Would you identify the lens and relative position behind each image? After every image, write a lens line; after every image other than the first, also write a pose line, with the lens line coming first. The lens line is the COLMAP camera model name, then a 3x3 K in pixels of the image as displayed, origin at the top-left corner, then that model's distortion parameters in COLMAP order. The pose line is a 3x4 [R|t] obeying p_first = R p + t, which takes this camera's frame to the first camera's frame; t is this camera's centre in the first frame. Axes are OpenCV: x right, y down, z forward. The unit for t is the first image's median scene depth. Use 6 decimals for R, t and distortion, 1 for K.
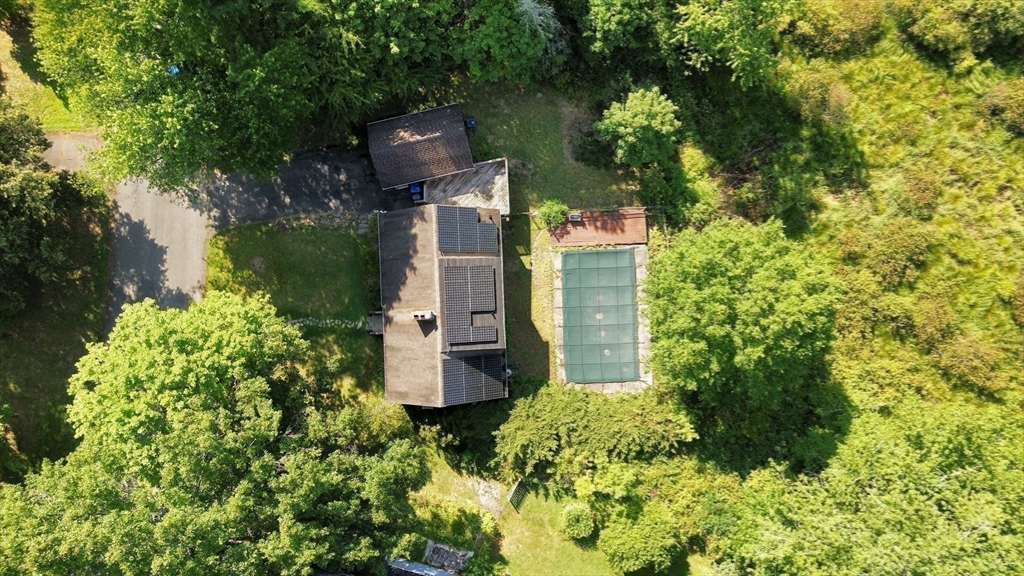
lens RADIAL K [[730.8, 0, 512.0], [0, 730.8, 288.0], [0, 0, 1]] dist [-0.004079, -0.007048]
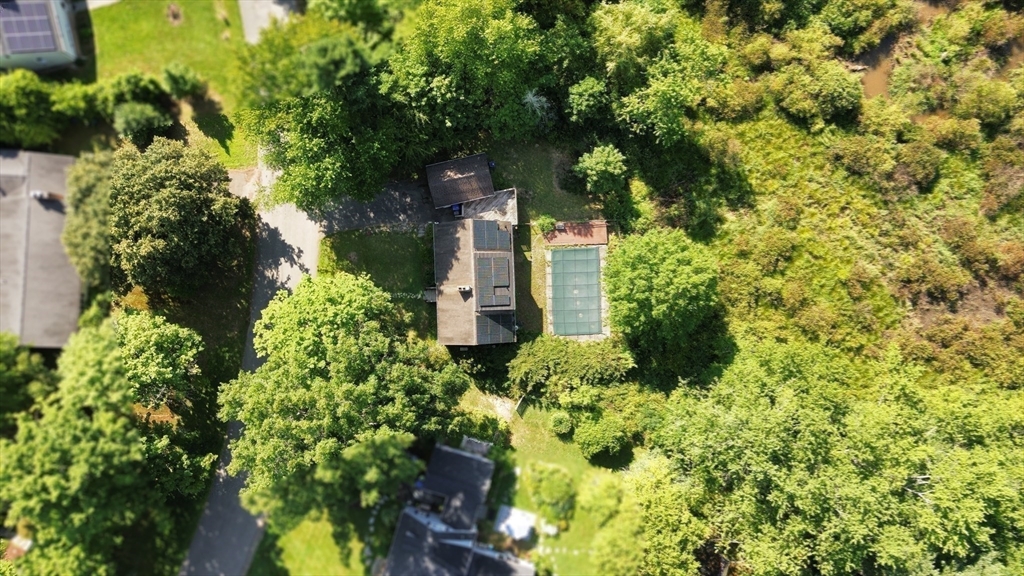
lens RADIAL K [[730.8, 0, 512.0], [0, 730.8, 288.0], [0, 0, 1]] dist [-0.004079, -0.007048]
pose [[0.999982, 0.003804, 0.004695, -0.021535], [-0.003788, 0.999988, -0.003222, 0.037801], [-0.004708, 0.003204, 0.999984, -0.542857]]
